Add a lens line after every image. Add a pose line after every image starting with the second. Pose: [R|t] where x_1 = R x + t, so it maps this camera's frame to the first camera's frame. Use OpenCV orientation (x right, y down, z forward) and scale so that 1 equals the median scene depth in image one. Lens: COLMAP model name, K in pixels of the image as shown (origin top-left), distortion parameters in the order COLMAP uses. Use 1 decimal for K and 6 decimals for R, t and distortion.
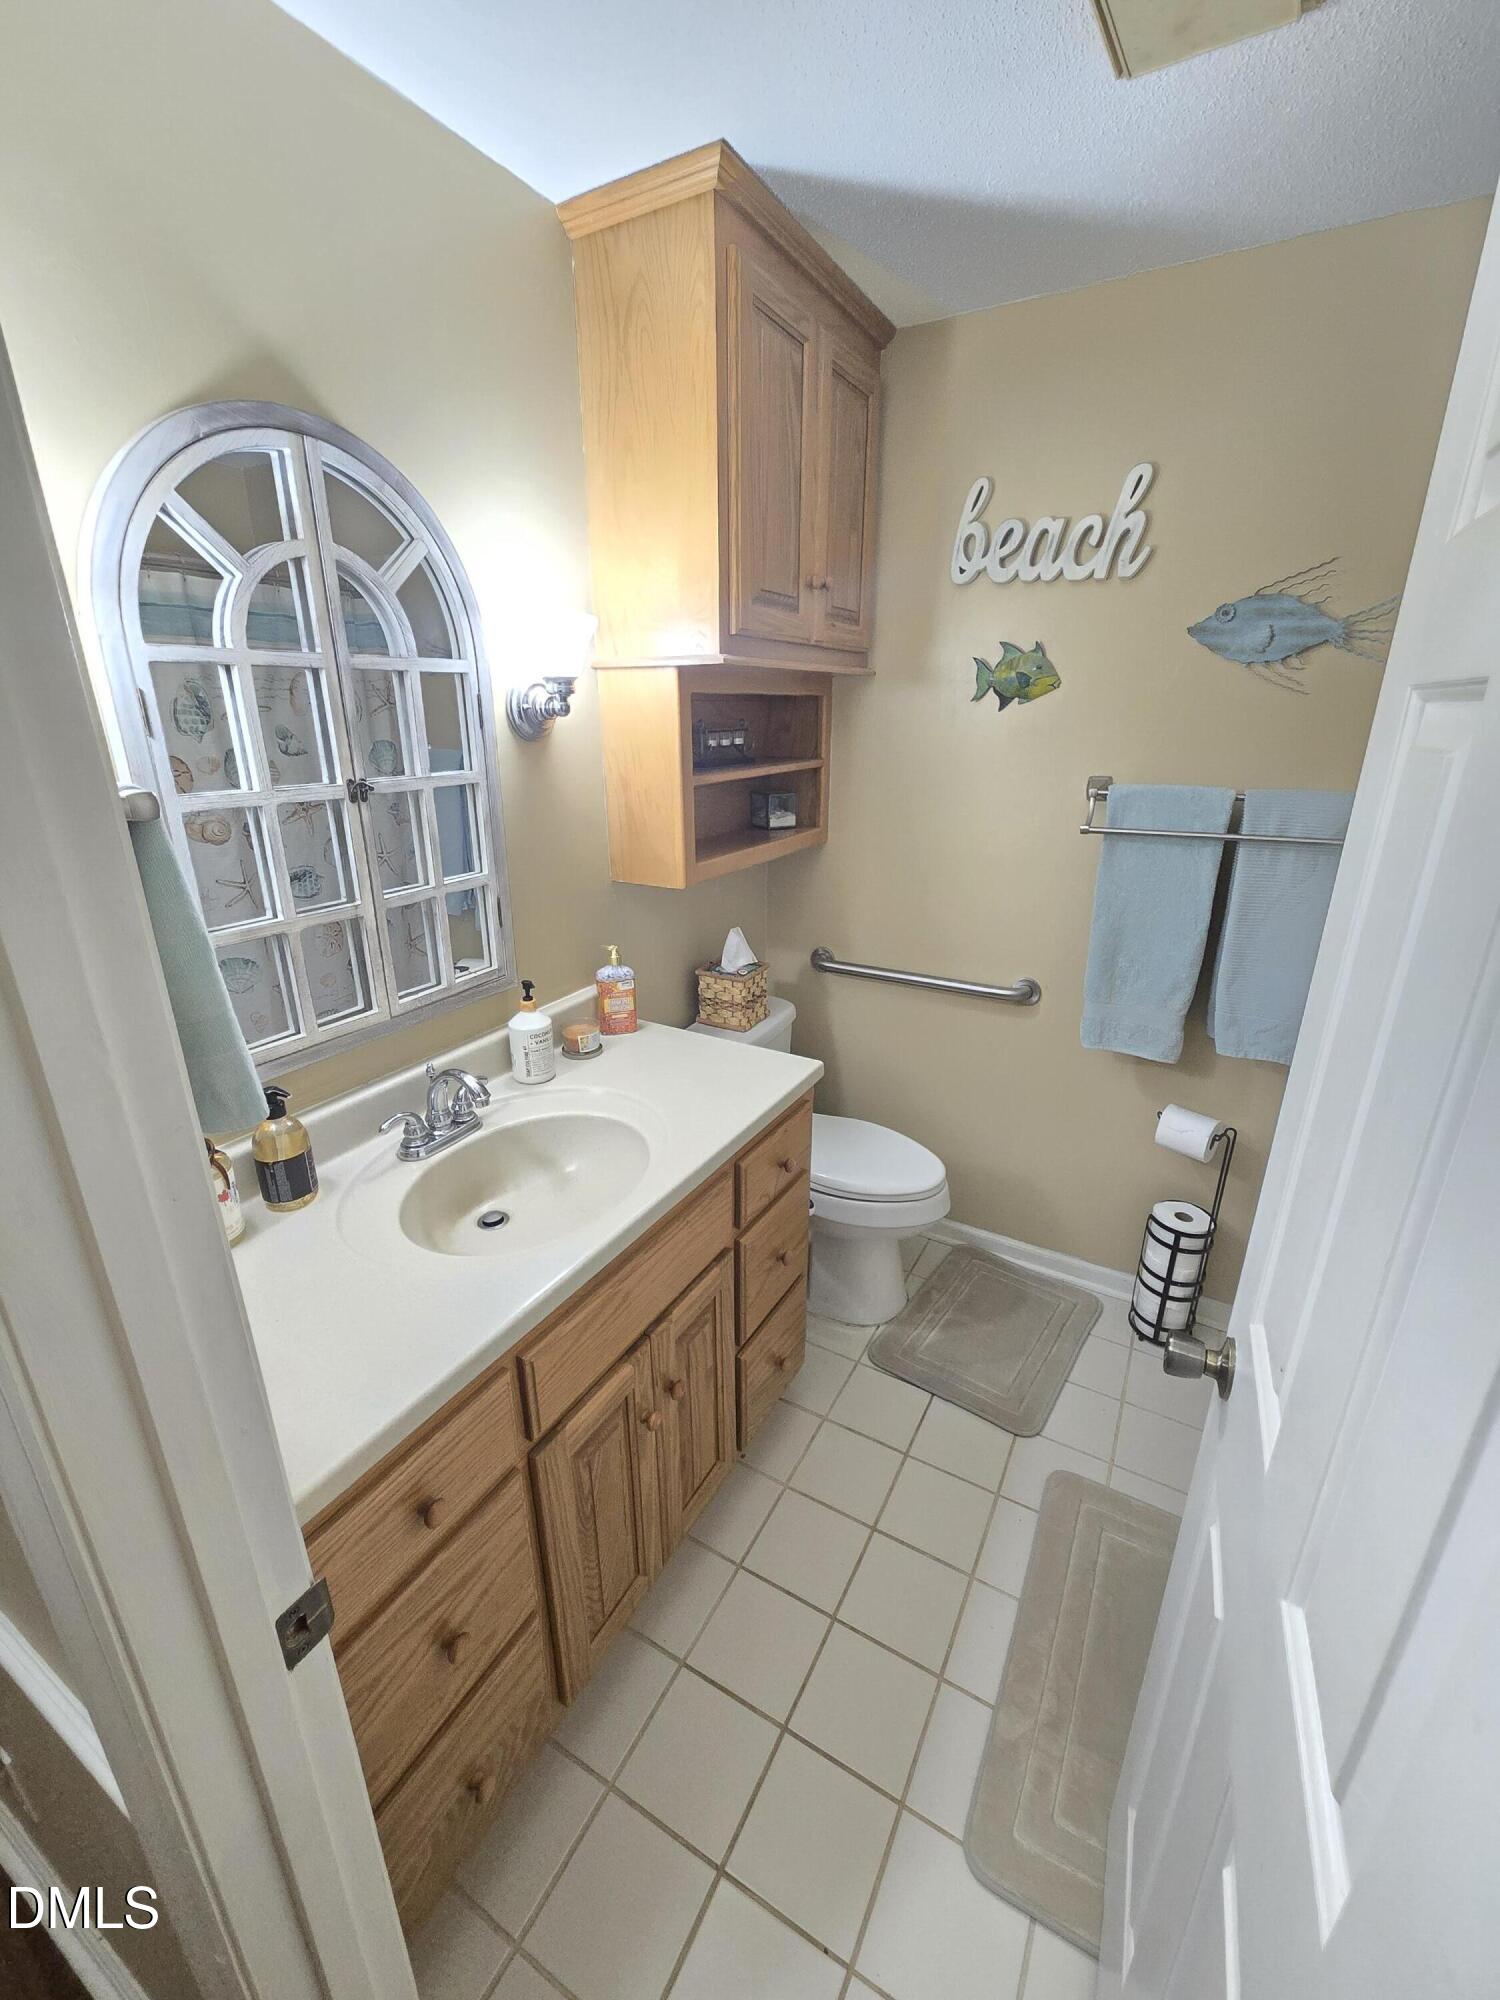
lens RADIAL K [[822.6, 0, 746.3], [0, 822.6, 1003.0], [0, 0, 1]] dist [-0.006948, 0.004259]
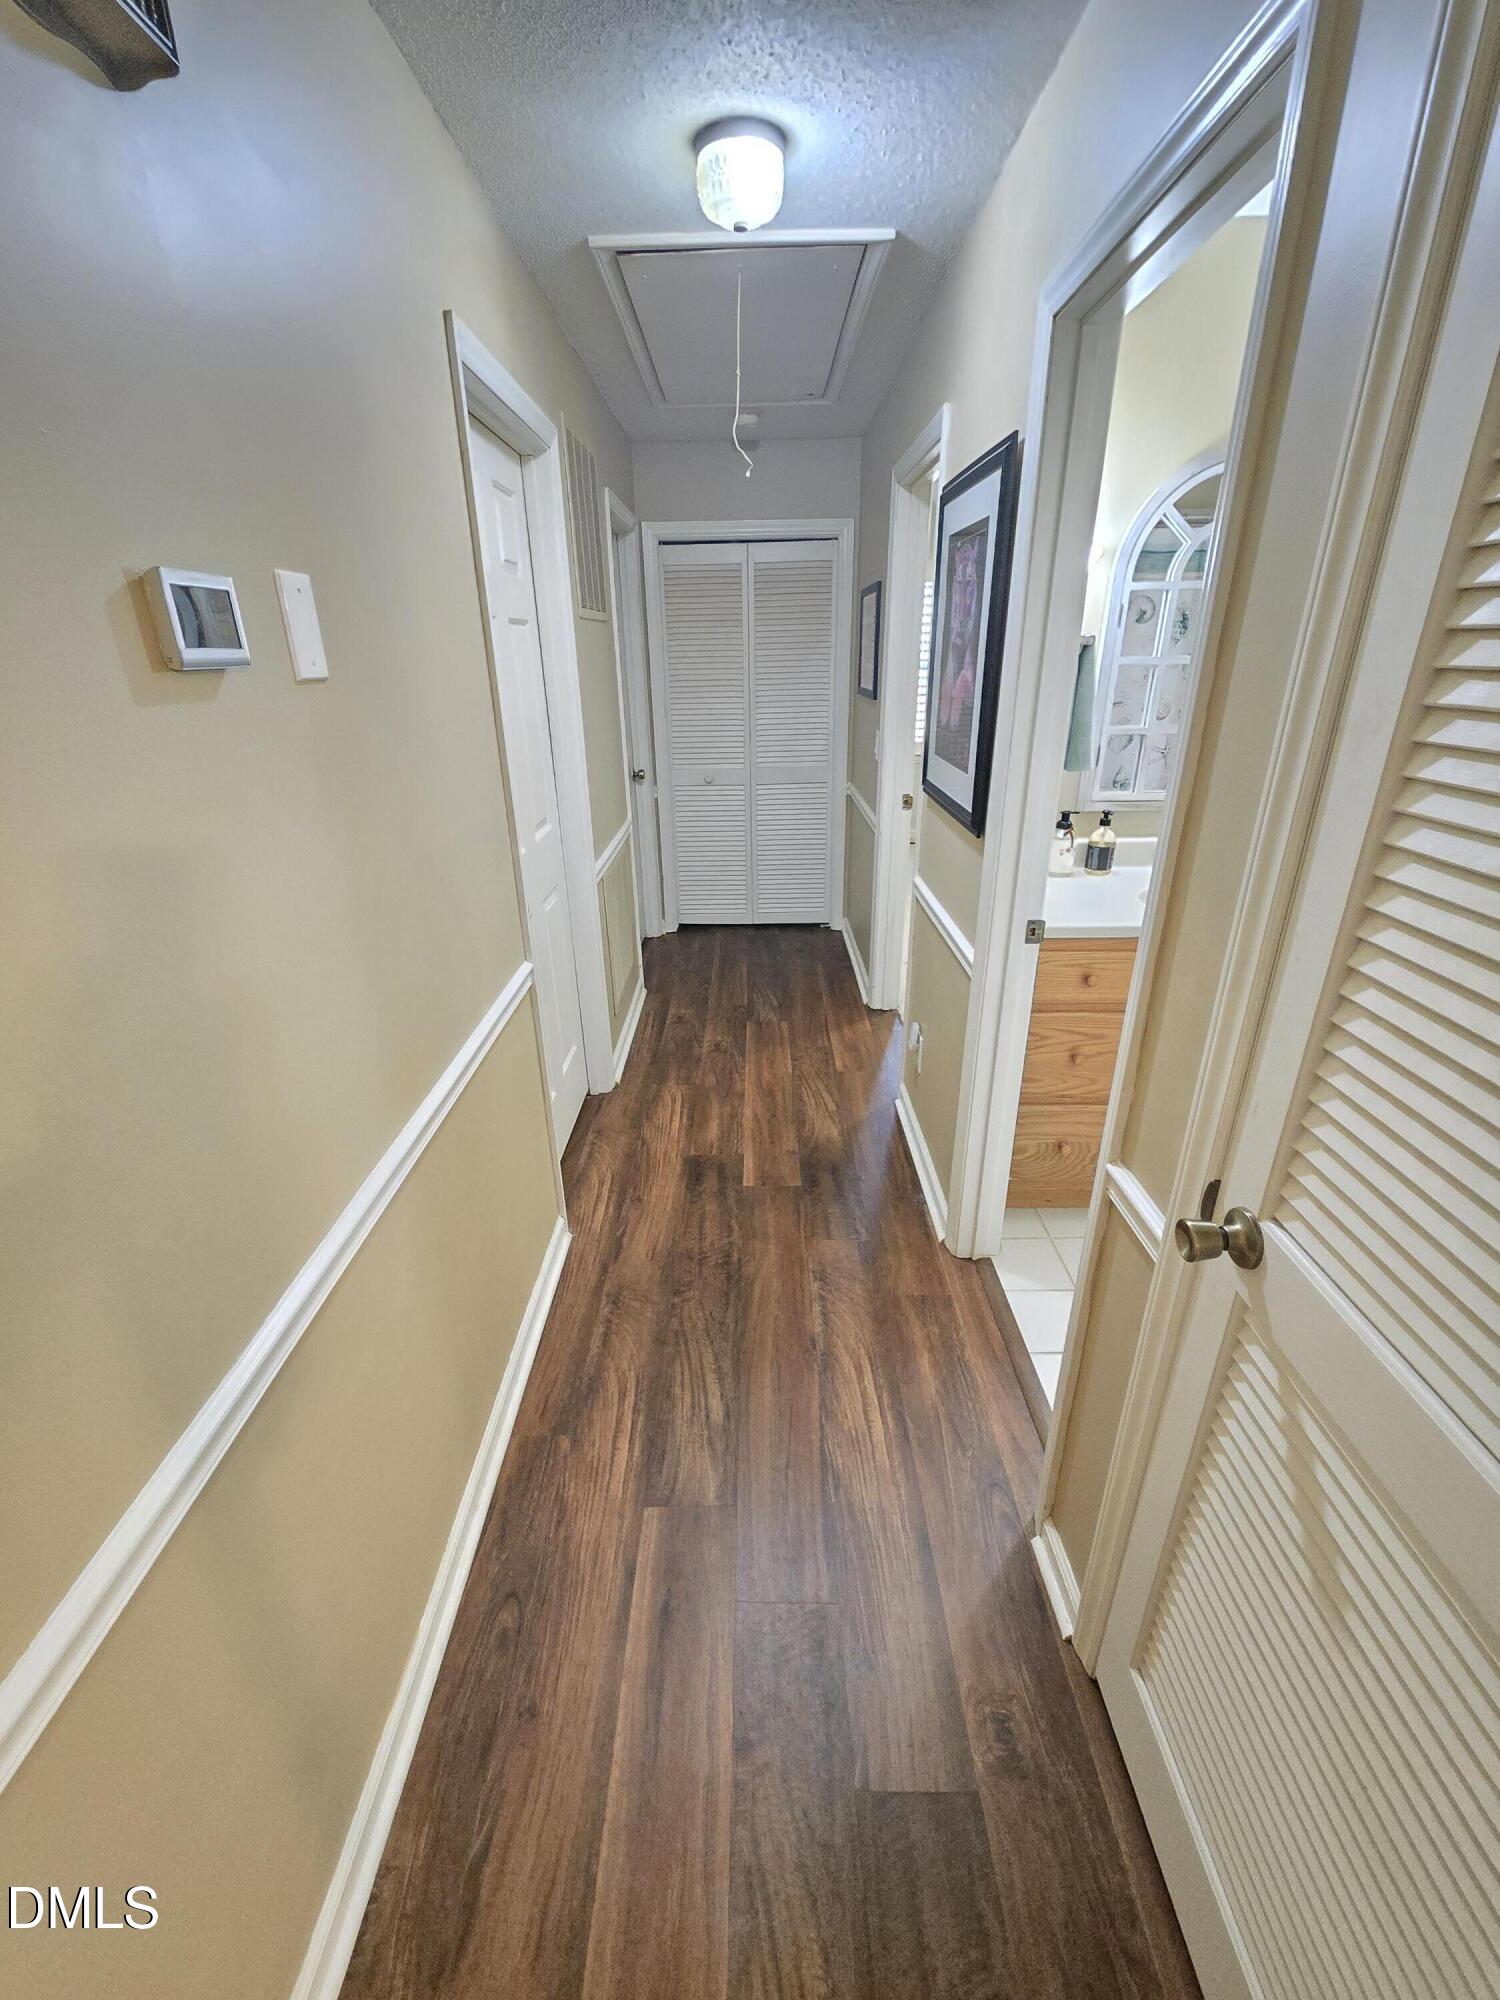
lens RADIAL K [[822.6, 0, 746.3], [0, 822.6, 1003.0], [0, 0, 1]] dist [-0.006948, 0.004259]
pose [[0.491603, 0.350465, -0.797183, 0.867481], [-0.275186, 0.931051, 0.239617, 0.352223], [0.826196, 0.101577, 0.554151, -0.916156]]
